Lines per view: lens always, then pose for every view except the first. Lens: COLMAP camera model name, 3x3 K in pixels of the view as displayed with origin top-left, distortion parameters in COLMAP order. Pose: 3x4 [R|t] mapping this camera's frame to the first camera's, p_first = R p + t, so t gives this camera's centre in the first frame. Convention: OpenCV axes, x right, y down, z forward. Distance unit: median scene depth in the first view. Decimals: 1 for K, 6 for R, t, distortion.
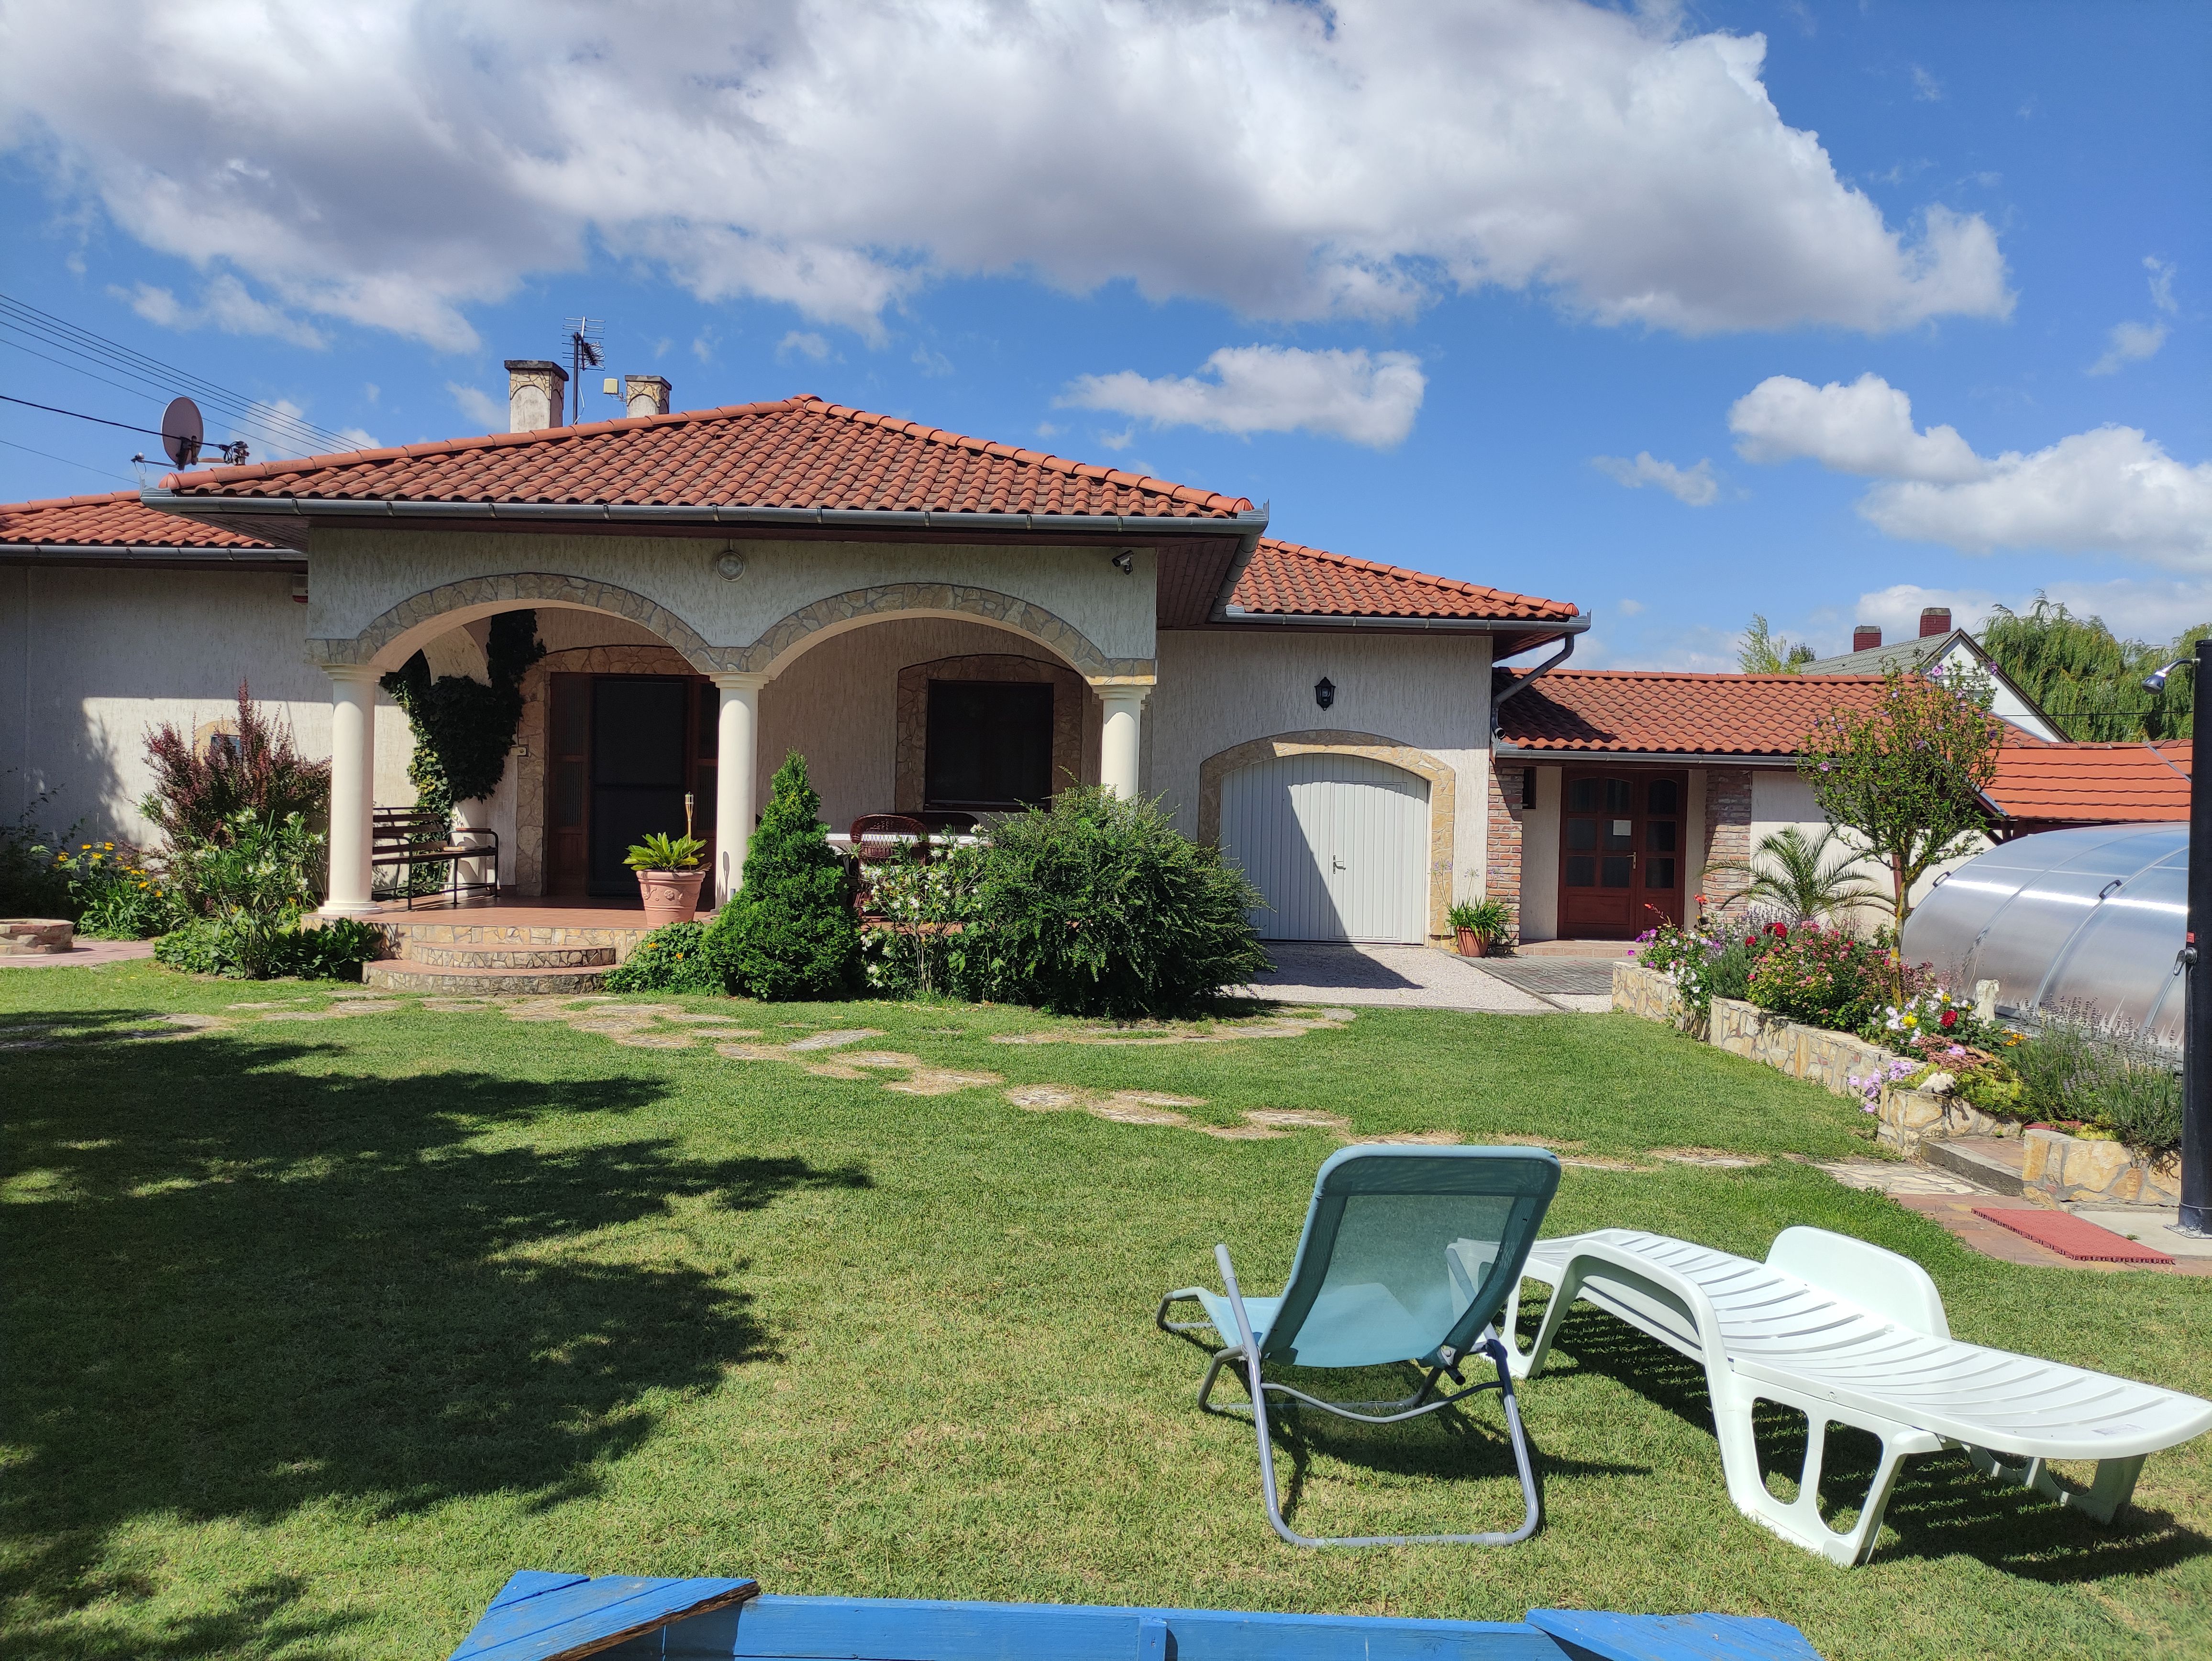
lens RADIAL K [[1636.3, 0, 1106.0], [0, 1636.3, 830.5], [0, 0, 1]] dist [0.060025, -0.002355]
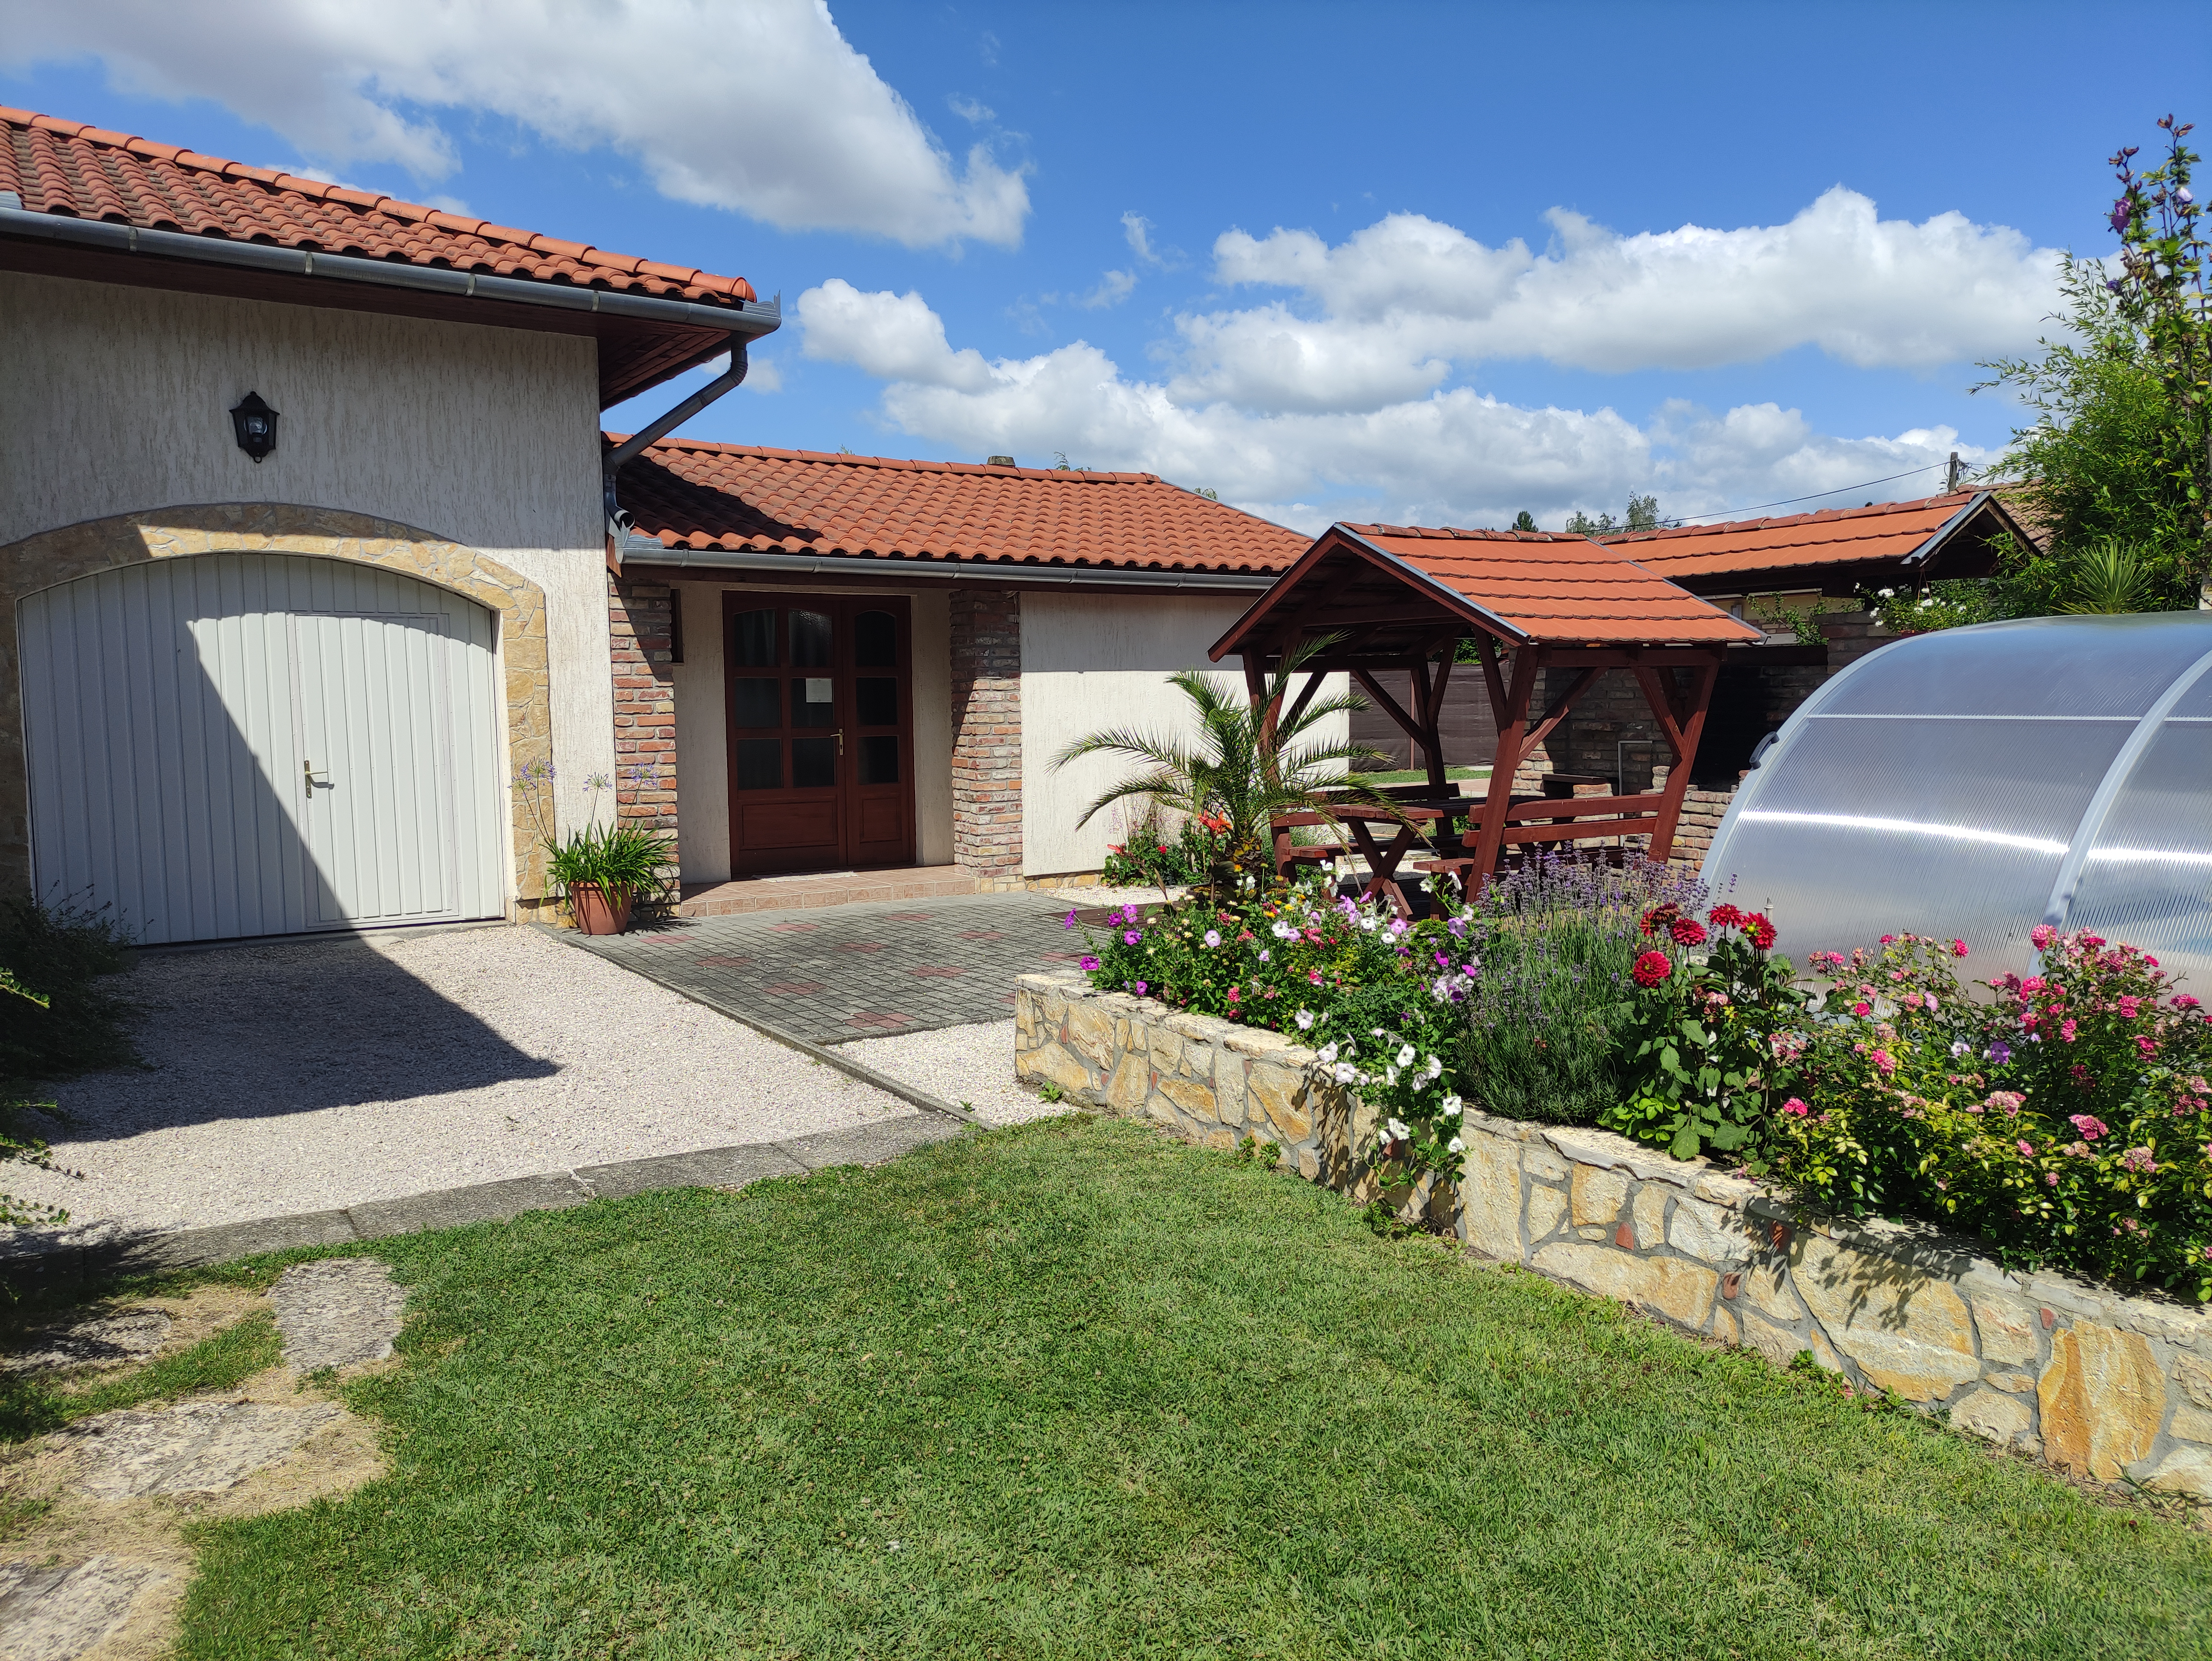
lens RADIAL K [[1618.5, 0, 1106.0], [0, 1618.5, 830.5], [0, 0, 1]] dist [0.044720, -0.027698]
pose [[0.832881, -0.079070, 0.547775, 0.070431], [0.039301, 0.995693, 0.083969, 0.004275], [-0.552055, -0.048408, 0.832401, 0.465992]]
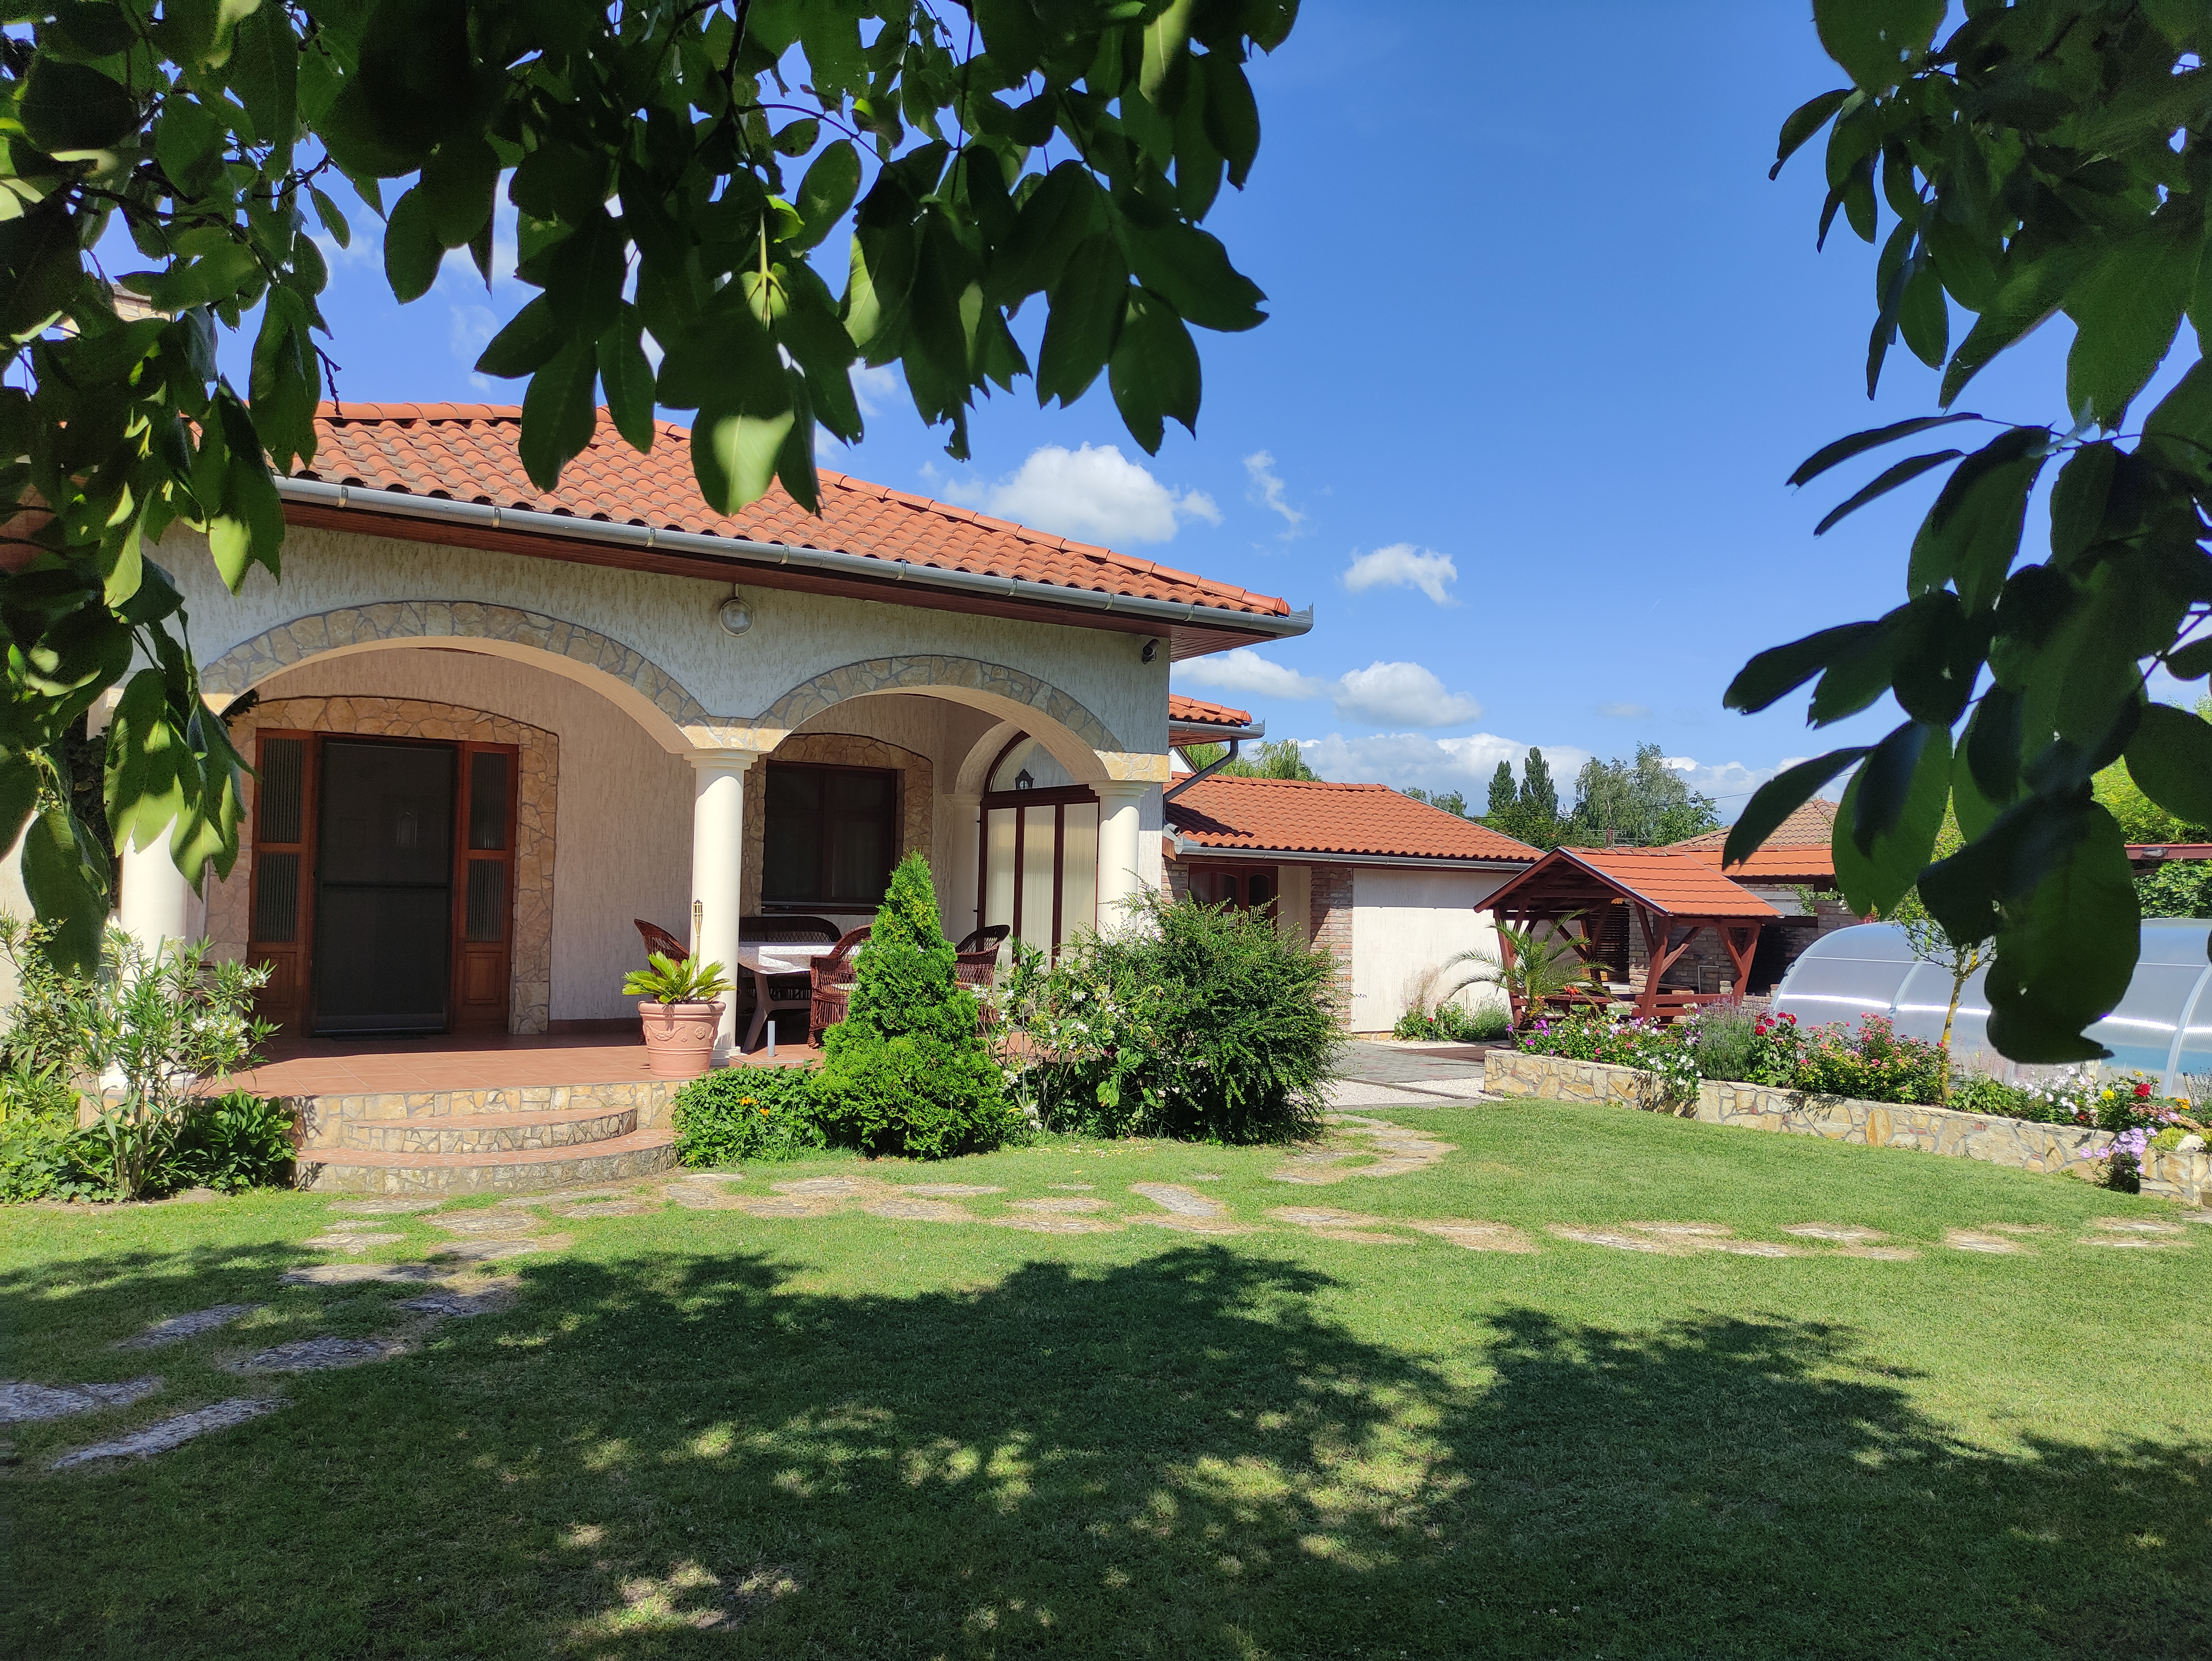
lens RADIAL K [[1636.3, 0, 1106.0], [0, 1636.3, 830.5], [0, 0, 1]] dist [0.060025, -0.002355]
pose [[0.834393, 0.018154, 0.550871, -0.370611], [0.007435, 0.998996, -0.044184, -0.014306], [-0.551120, 0.040963, 0.833420, 0.169486]]
